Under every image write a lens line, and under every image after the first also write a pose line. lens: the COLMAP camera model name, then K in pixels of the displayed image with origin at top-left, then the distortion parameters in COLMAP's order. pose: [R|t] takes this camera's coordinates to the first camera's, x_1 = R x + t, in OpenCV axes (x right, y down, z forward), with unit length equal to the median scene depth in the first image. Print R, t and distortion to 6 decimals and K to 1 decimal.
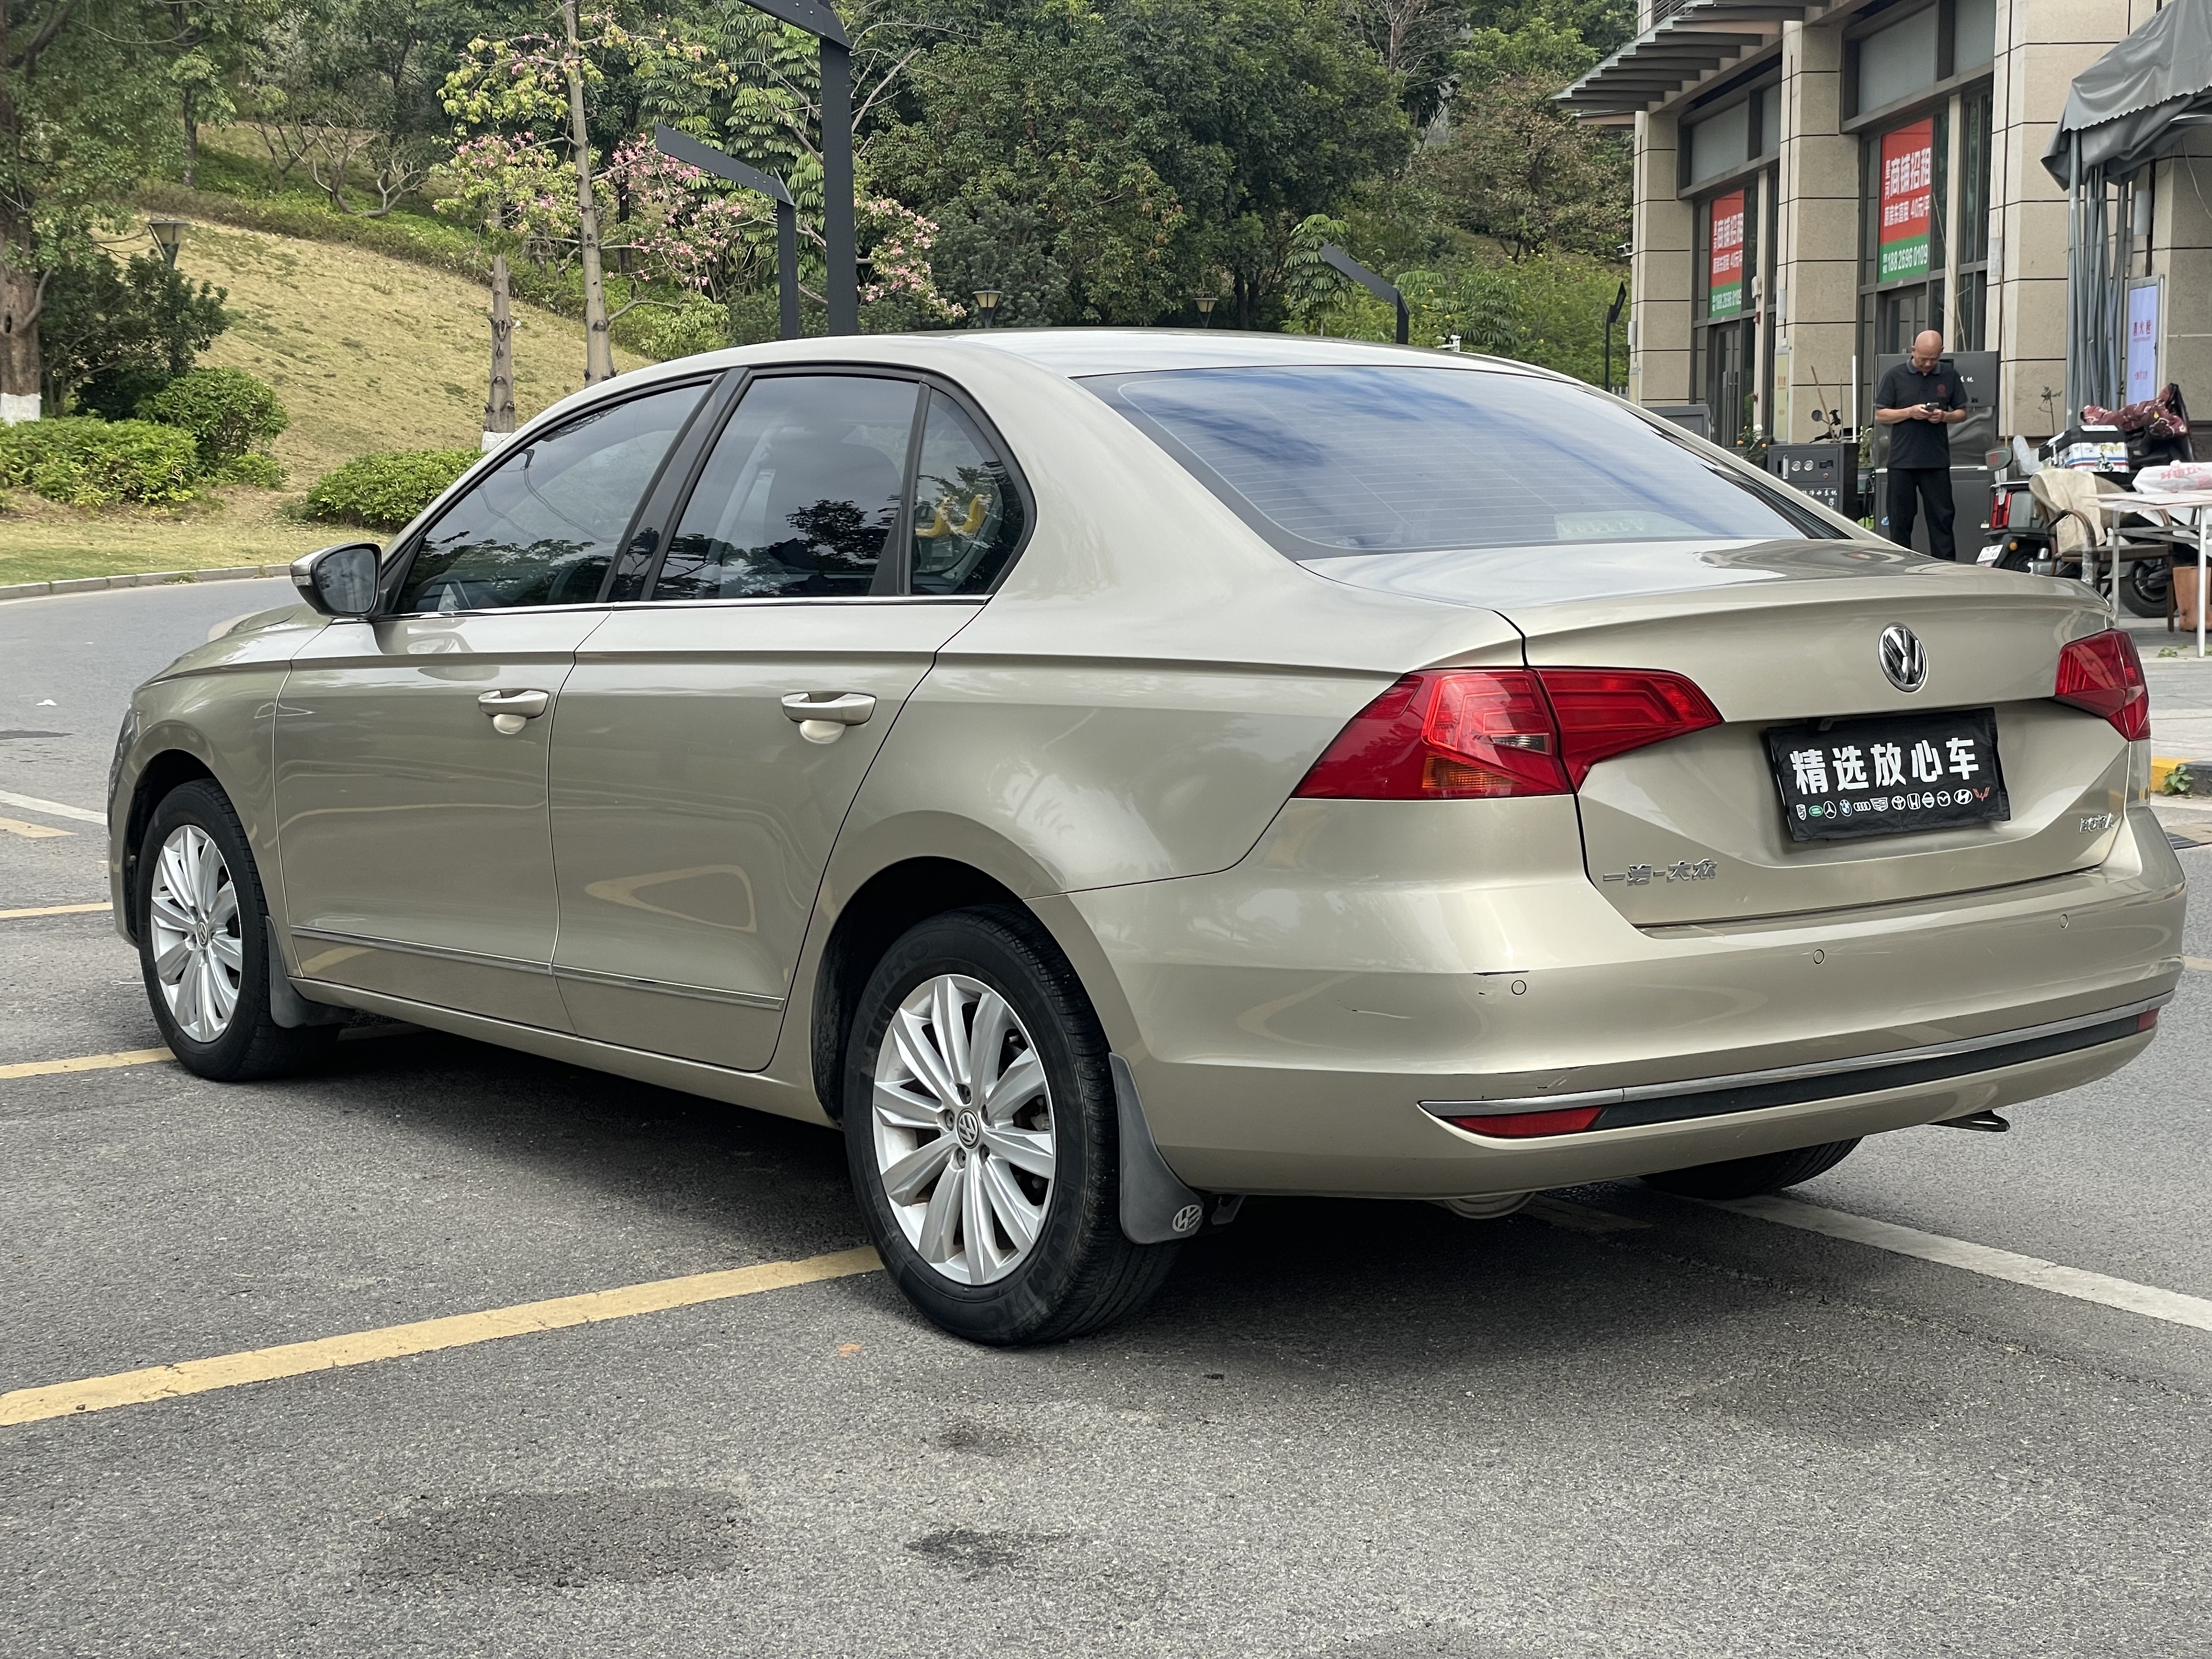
lens RADIAL K [[3295.7, 0, 1106.0], [0, 3295.7, 829.5], [0, 0, 1]] dist [0.125601, -0.178129]
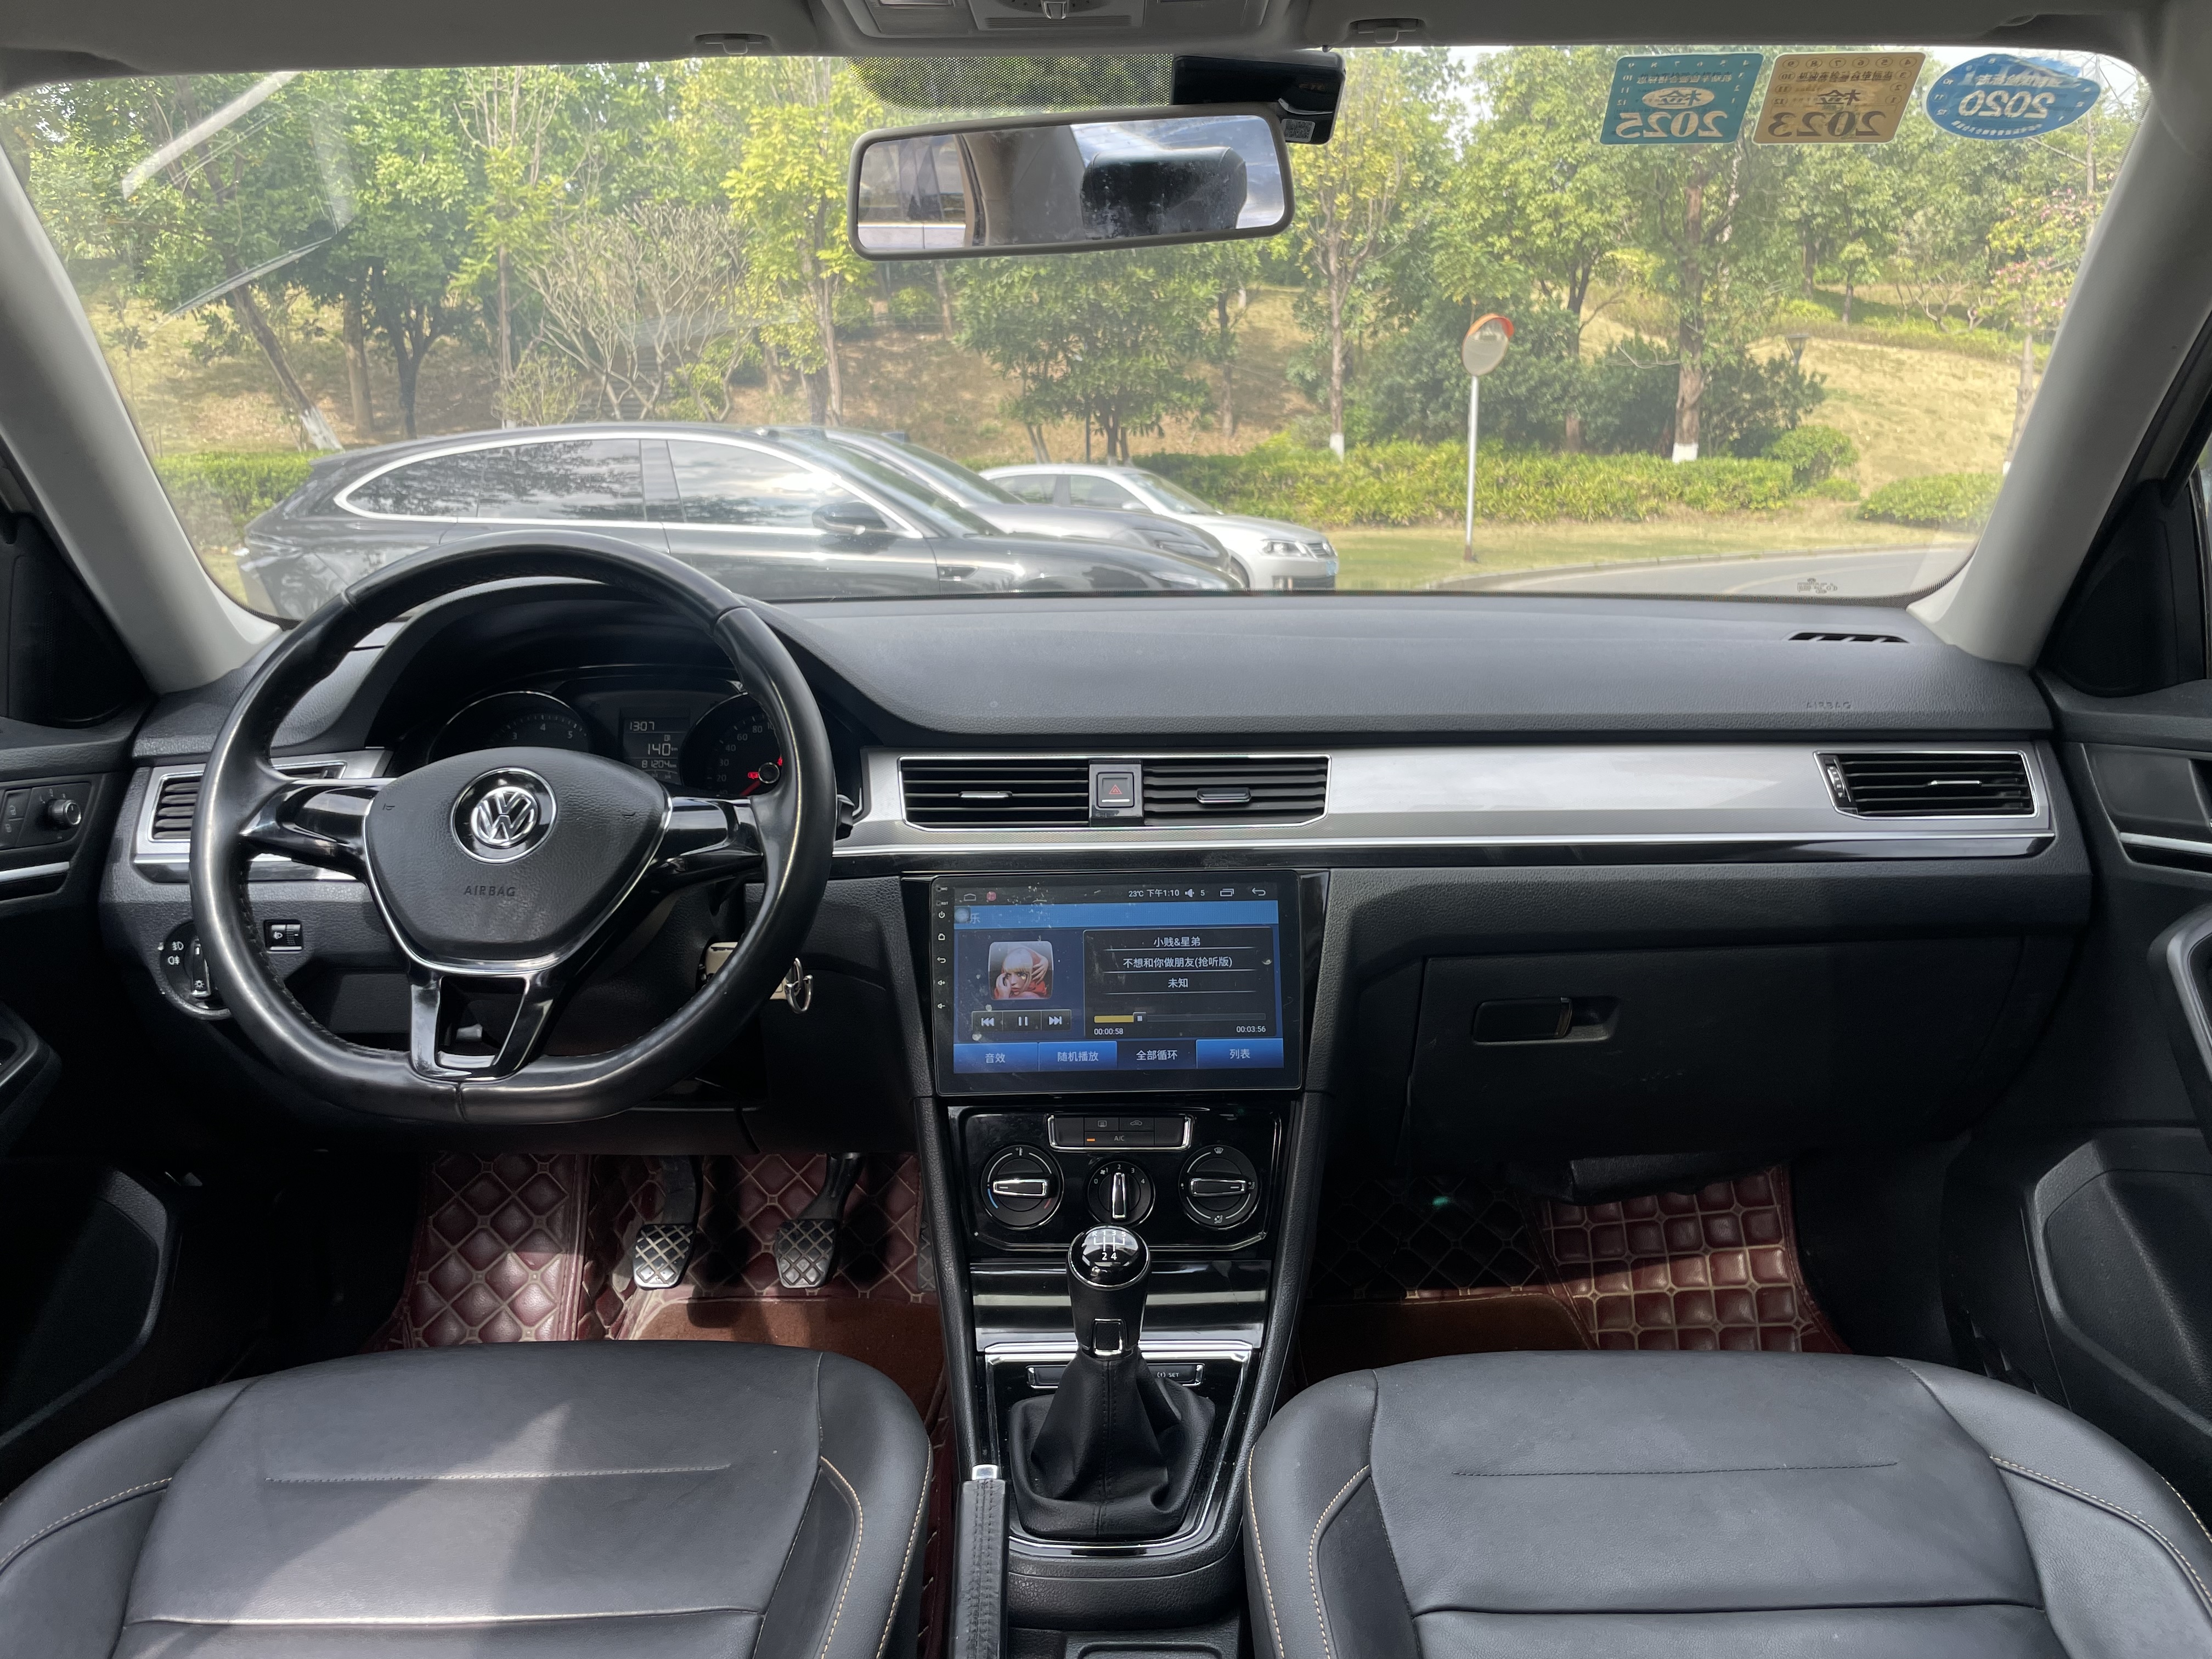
lens RADIAL K [[1706.3, 0, 1130.4], [0, 1706.3, 816.0], [0, 0, 1]] dist [0.062186, -0.082016]
pose [[0.786004, 0.106663, -0.608951, 0.000839], [-0.059831, 0.993504, 0.096794, -0.012001], [0.615320, -0.039647, 0.787280, 0.140929]]
